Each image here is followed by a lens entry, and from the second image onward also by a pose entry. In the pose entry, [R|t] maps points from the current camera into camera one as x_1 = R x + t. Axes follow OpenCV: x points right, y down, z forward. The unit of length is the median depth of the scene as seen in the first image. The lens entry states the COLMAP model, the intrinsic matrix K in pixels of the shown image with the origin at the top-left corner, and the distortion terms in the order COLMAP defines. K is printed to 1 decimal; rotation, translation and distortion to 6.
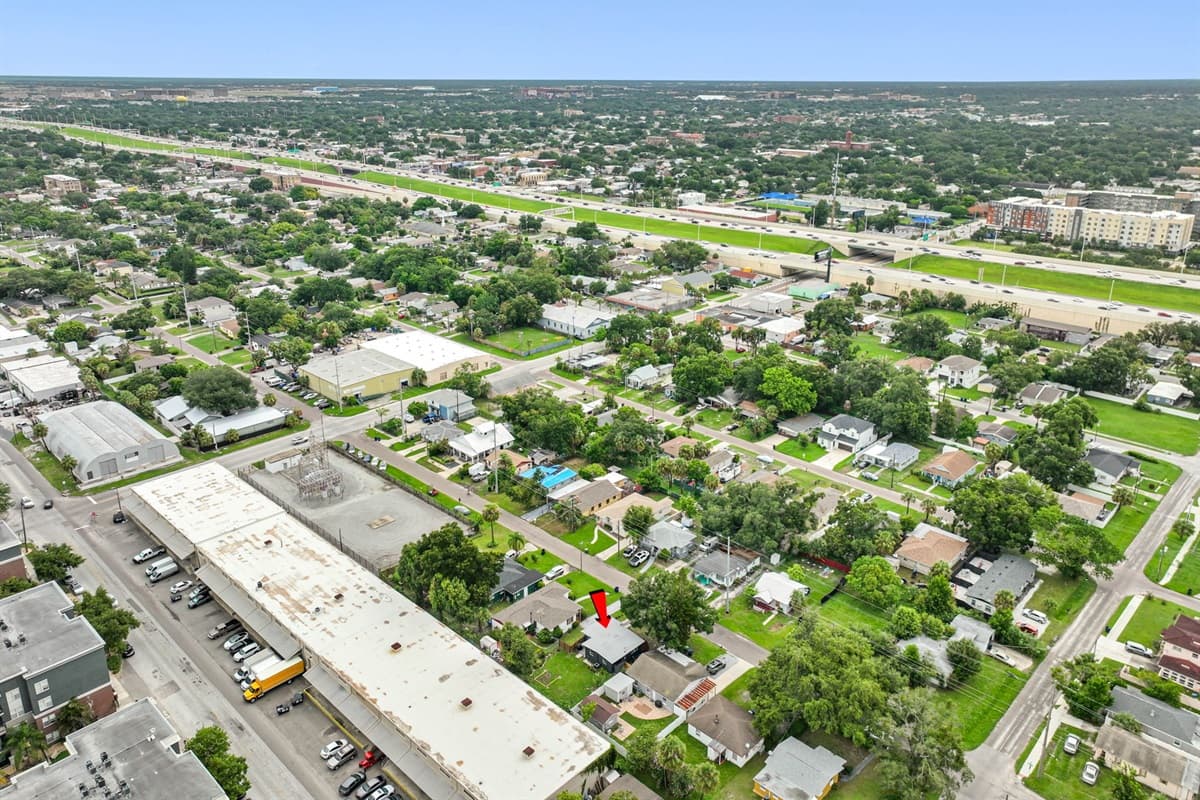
lens RADIAL K [[843.7, 0, 603.1], [0, 843.7, 353.5], [0, 0, 1]] dist [0.017187, 0.004788]
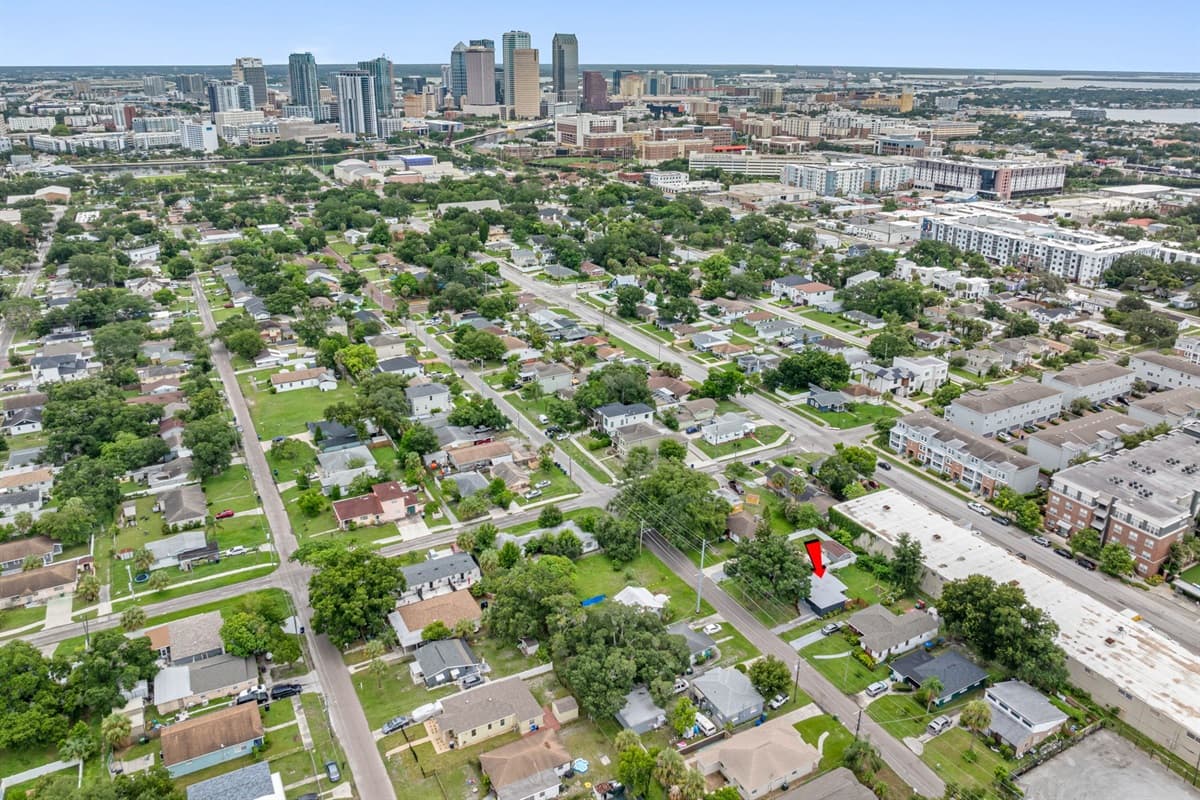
lens RADIAL K [[855.1, 0, 599.8], [0, 855.1, 345.1], [0, 0, 1]] dist [-0.035312, -0.002518]
pose [[-0.952010, -0.104202, 0.287782, -0.001002], [0.088904, 0.805571, 0.585791, -0.311846], [-0.292870, 0.583264, -0.757648, 0.899654]]
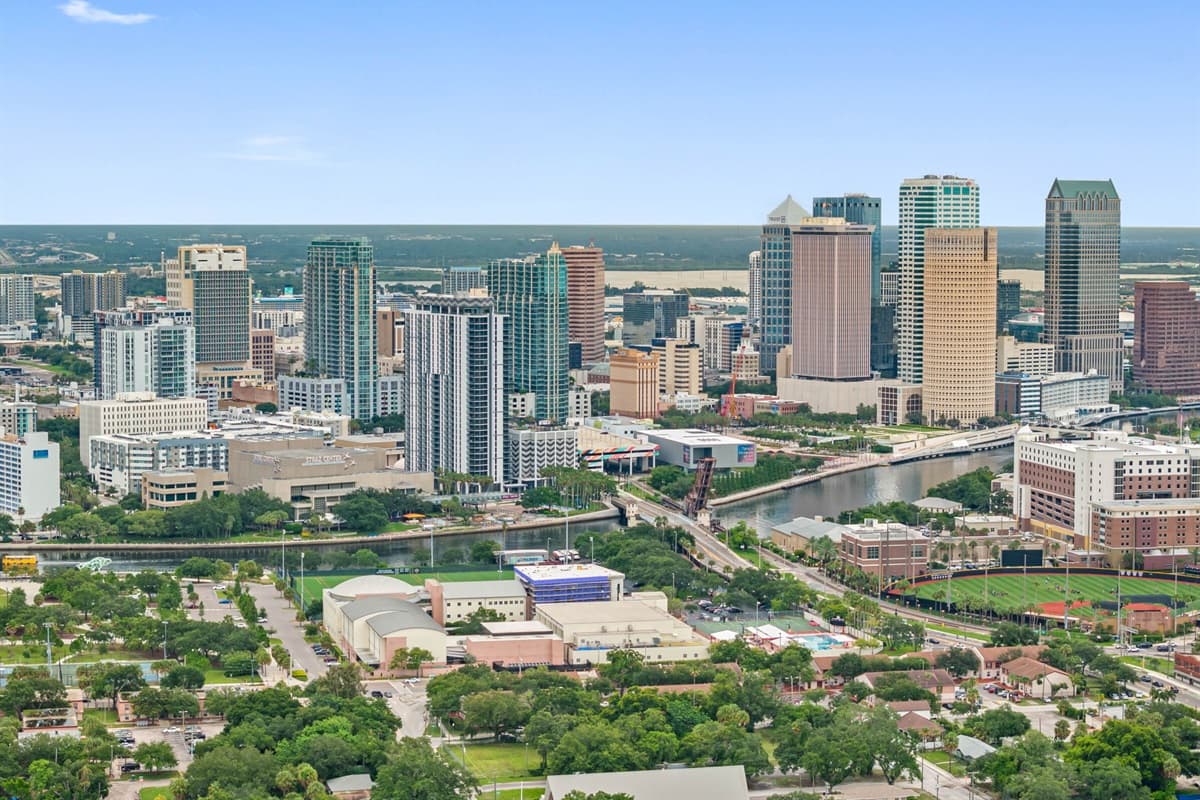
lens RADIAL K [[2430.6, 0, 600.0], [0, 2430.6, 400.0], [0, 0, 1]] dist [-0.107993, 0.336753]
pose [[-0.844625, -0.046874, 0.533302, -0.002009], [0.163033, 0.926323, 0.339626, -0.297203], [-0.509929, 0.373803, -0.774754, 0.572701]]
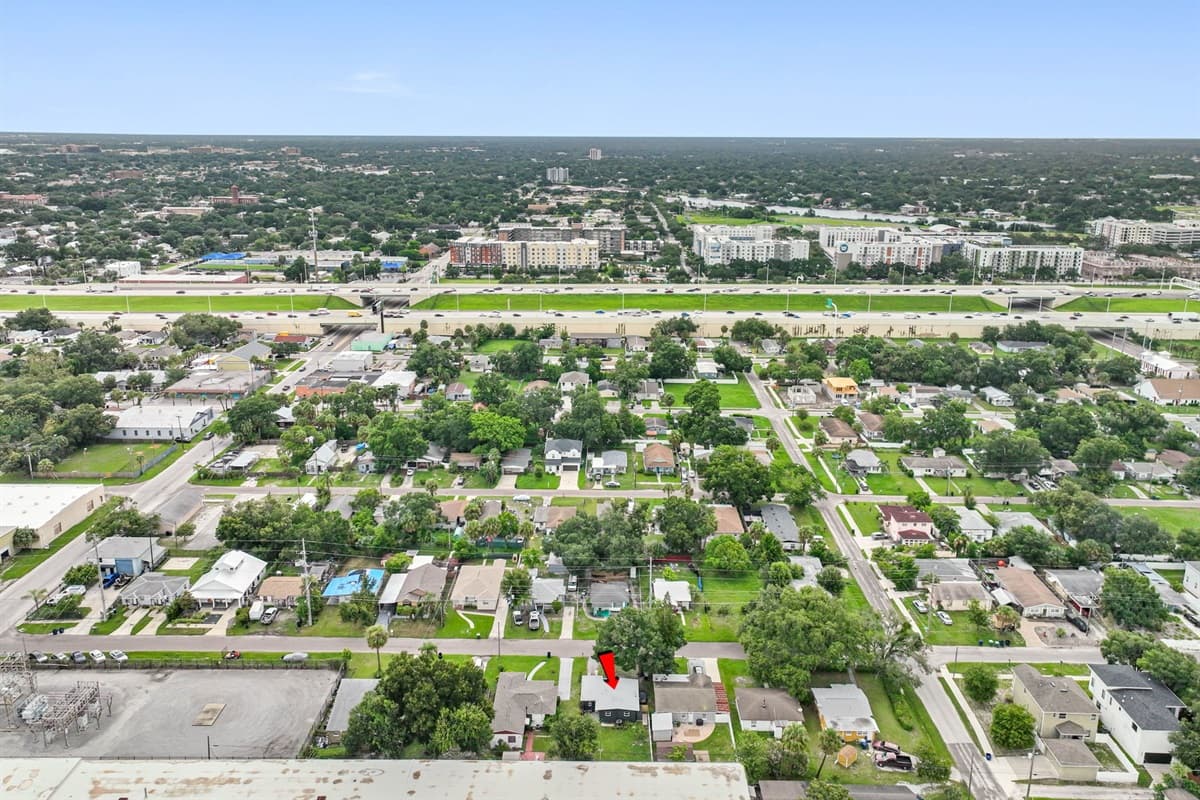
lens RADIAL K [[850.1, 0, 602.9], [0, 850.1, 355.6], [0, 0, 1]] dist [0.013949, 0.013454]
pose [[0.728400, -0.172483, 0.663086, -0.302802], [0.210051, 0.977408, 0.023504, -0.037145], [-0.652159, 0.122162, 0.748174, 0.110001]]
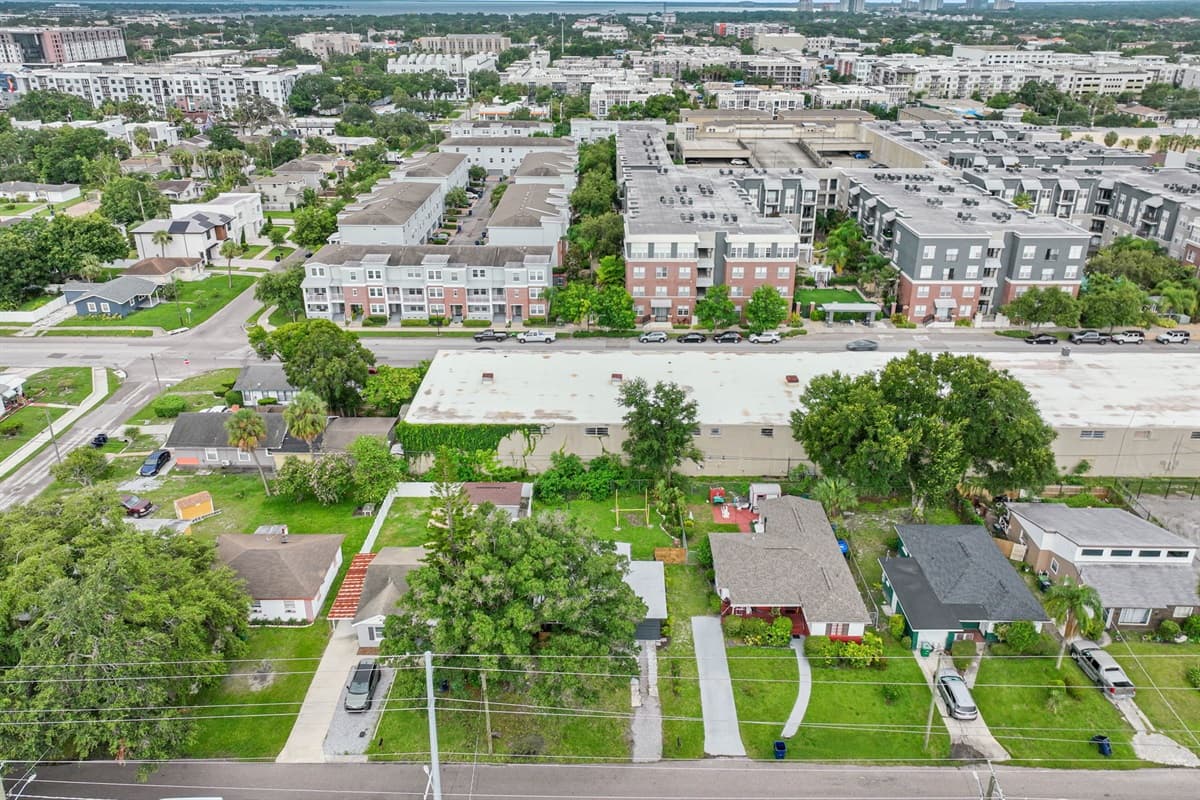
lens RADIAL K [[856.6, 0, 600.9], [0, 856.6, 346.0], [0, 0, 1]] dist [0.006308, 0.028580]
pose [[-0.727698, 0.252696, -0.637653, 0.136178], [-0.219714, 0.794794, 0.565710, -0.007992], [0.649755, 0.551768, -0.522849, 0.600963]]
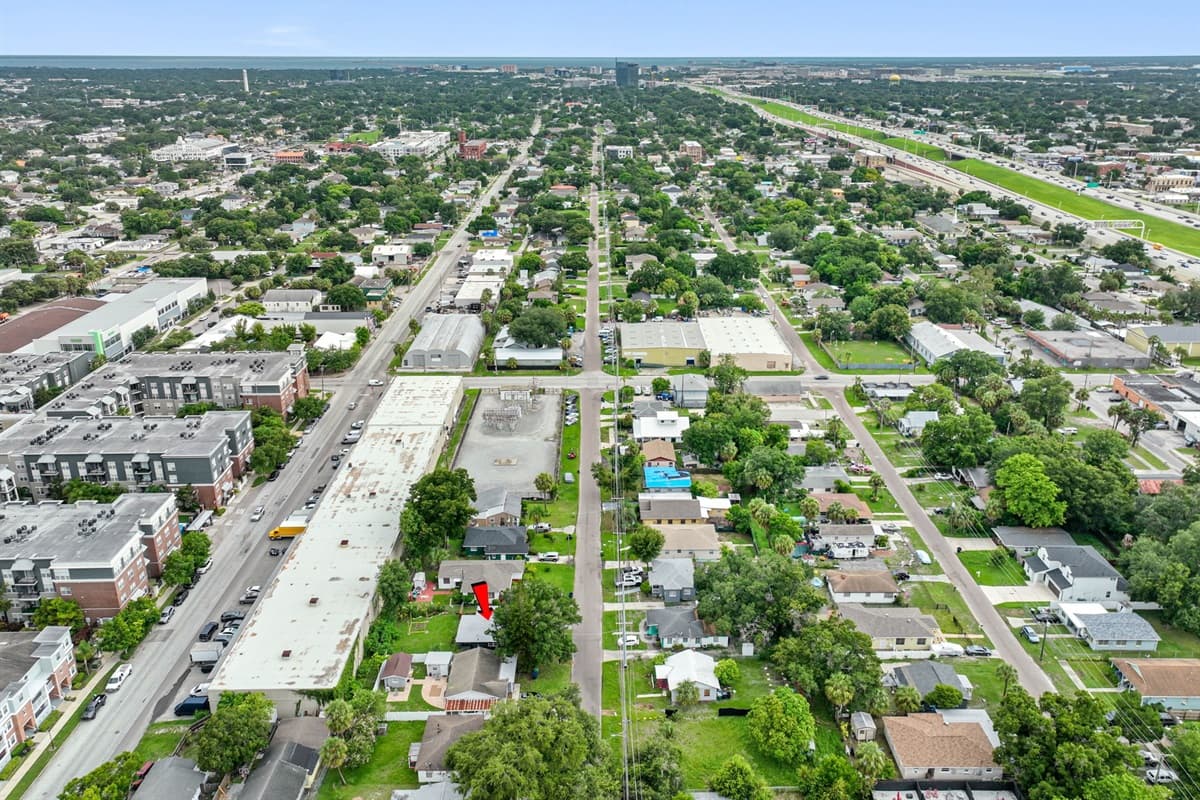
lens RADIAL K [[851.5, 0, 600.0], [0, 851.5, 400.0], [0, 0, 1]] dist [0.003339, 0.005184]
pose [[0.698577, 0.267123, -0.663804, 0.356323], [-0.221145, 0.962885, 0.154748, -0.051000], [0.680504, 0.038693, 0.731722, 0.180518]]
